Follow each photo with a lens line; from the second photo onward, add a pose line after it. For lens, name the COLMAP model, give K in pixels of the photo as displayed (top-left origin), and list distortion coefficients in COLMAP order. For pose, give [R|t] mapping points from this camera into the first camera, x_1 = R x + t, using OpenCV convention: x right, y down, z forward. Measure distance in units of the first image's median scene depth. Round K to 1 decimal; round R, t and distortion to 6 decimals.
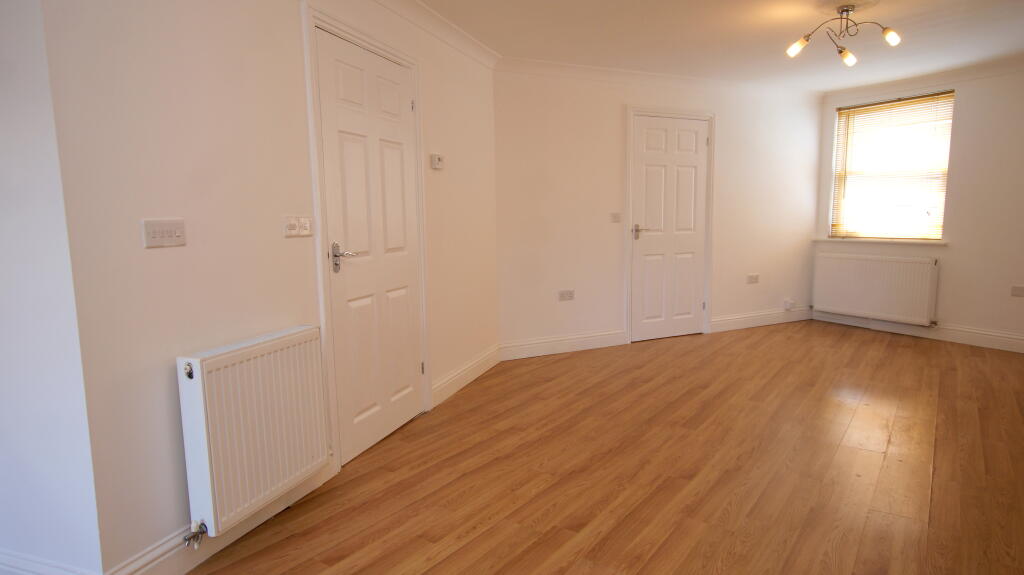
lens RADIAL K [[593.0, 0, 515.4], [0, 593.0, 291.2], [0, 0, 1]] dist [-0.002706, 0.003518]
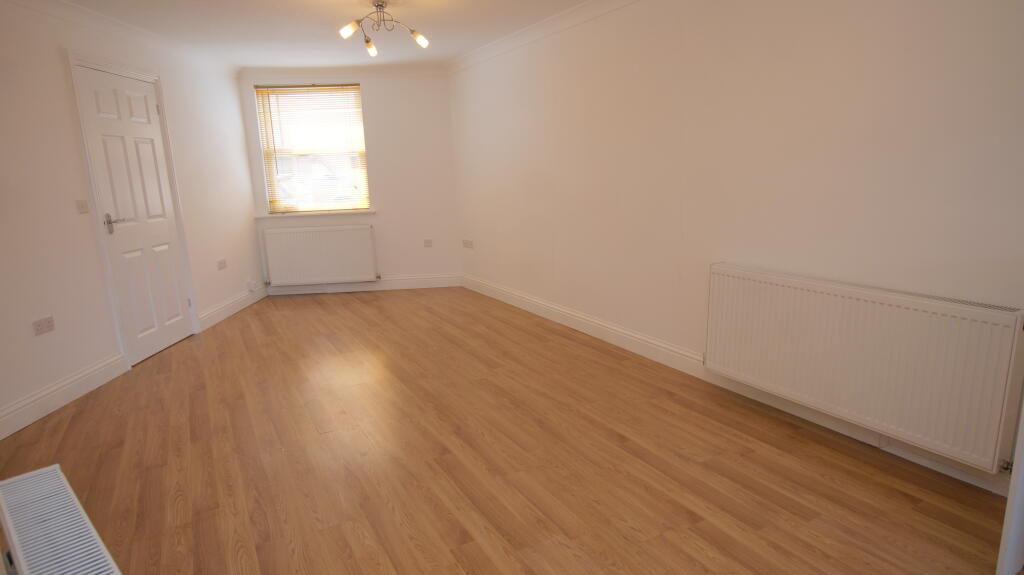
lens RADIAL K [[593.0, 0, 517.6], [0, 593.0, 292.2], [0, 0, 1]] dist [-0.002706, 0.003518]
pose [[0.424584, -0.187958, 0.885663, -0.257795], [0.148895, 0.979391, 0.136469, -0.039875], [-0.893061, 0.073928, 0.443820, 0.202654]]
